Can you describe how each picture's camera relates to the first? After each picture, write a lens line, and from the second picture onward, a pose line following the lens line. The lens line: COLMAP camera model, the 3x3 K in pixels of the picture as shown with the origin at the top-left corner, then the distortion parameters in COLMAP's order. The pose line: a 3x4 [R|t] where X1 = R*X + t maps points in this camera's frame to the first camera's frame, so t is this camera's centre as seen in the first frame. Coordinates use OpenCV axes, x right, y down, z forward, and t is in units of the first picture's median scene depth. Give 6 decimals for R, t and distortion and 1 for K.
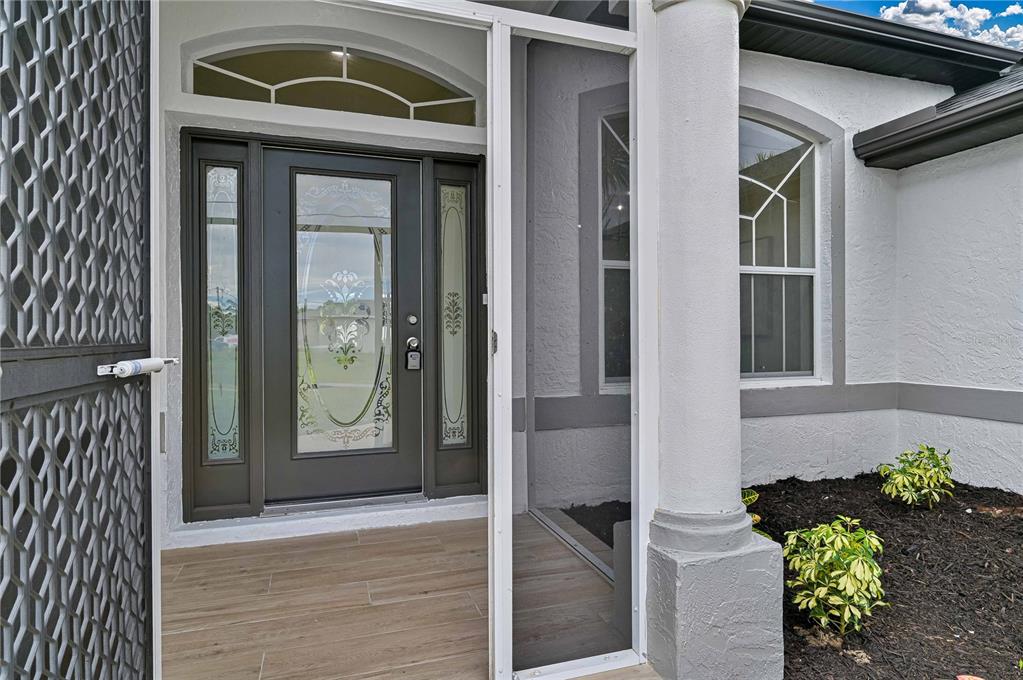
lens RADIAL K [[583.2, 0, 511.5], [0, 583.2, 340.0], [0, 0, 1]] dist [-0.000363, -0.000045]
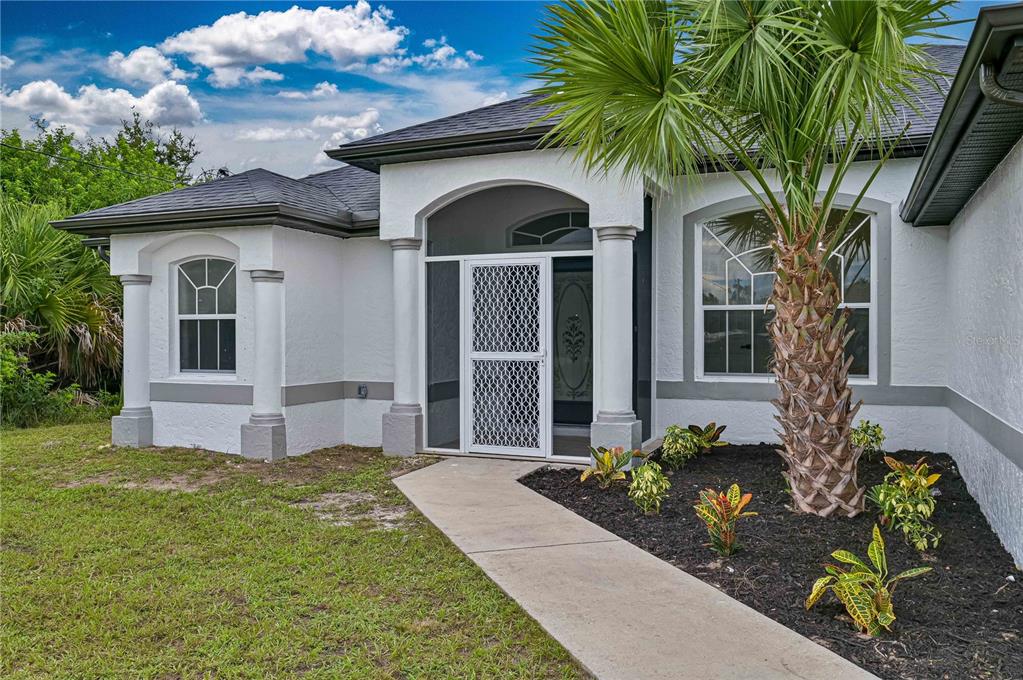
lens RADIAL K [[812.9, 0, 511.5], [0, 812.9, 340.0], [0, 0, 1]] dist [-0.002744, -0.001696]
pose [[0.751621, 0.011777, -0.659490, 1.174593], [-0.007398, 0.999928, 0.009426, -0.044822], [0.659554, -0.002206, 0.751654, -1.068153]]
